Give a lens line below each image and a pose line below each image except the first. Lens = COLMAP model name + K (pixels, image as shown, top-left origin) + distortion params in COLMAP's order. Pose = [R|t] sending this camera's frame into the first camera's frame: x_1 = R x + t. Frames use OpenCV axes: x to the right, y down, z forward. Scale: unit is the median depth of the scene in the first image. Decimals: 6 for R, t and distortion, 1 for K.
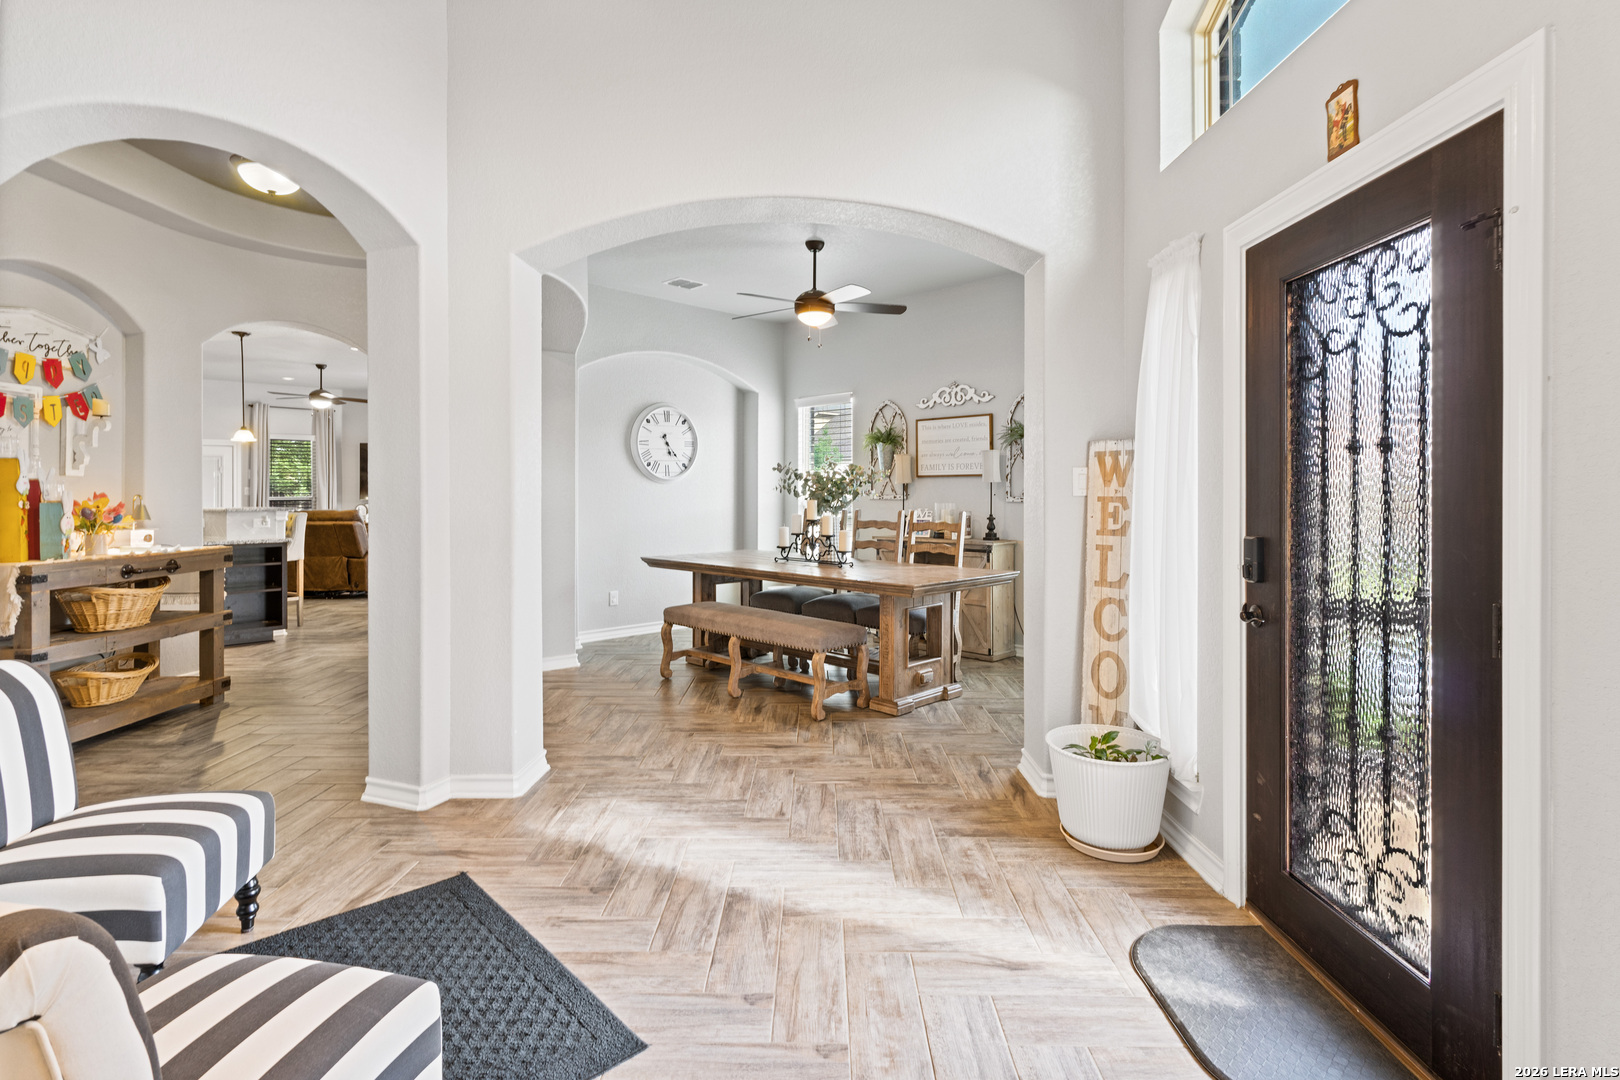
lens RADIAL K [[789.1, 0, 814.9], [0, 789.1, 496.4], [0, 0, 1]] dist [0.002608, 0.000460]
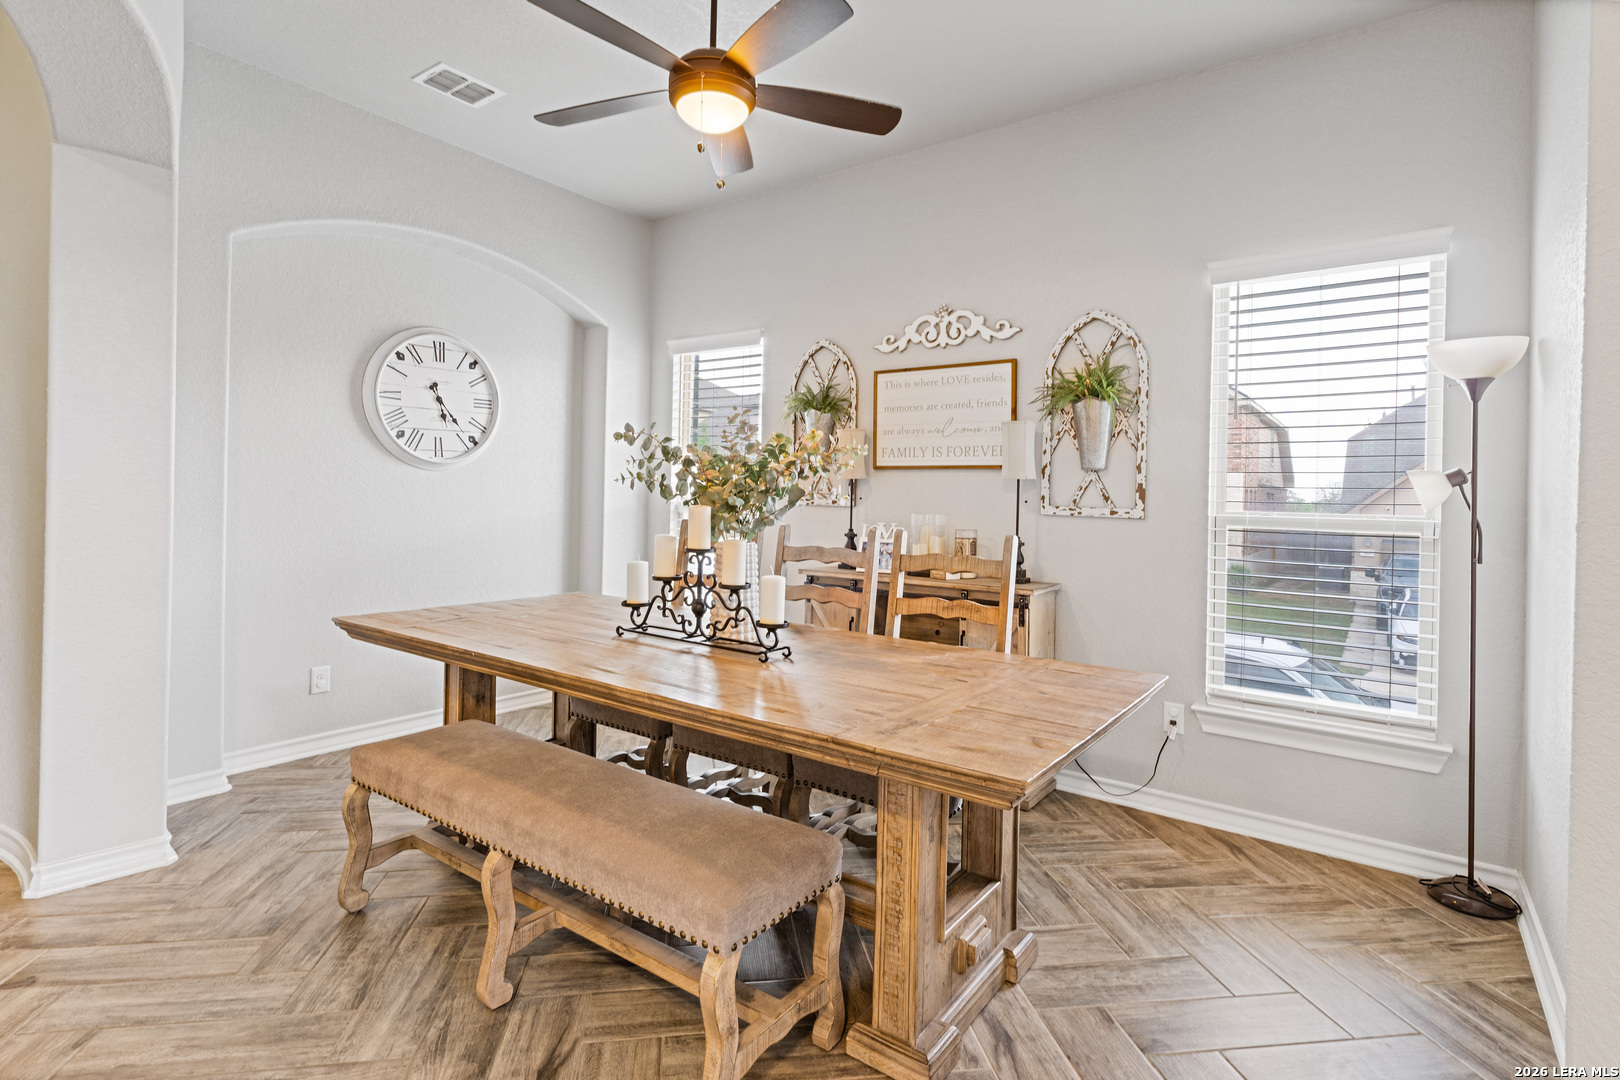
lens RADIAL K [[828.3, 0, 787.1], [0, 828.3, 504.7], [0, 0, 1]] dist [0.001040, 0.000238]
pose [[0.992838, 0.019569, 0.117855, -0.008661], [-0.020350, 0.999778, 0.005429, 0.000401], [-0.117723, -0.007789, 0.993016, 0.452755]]
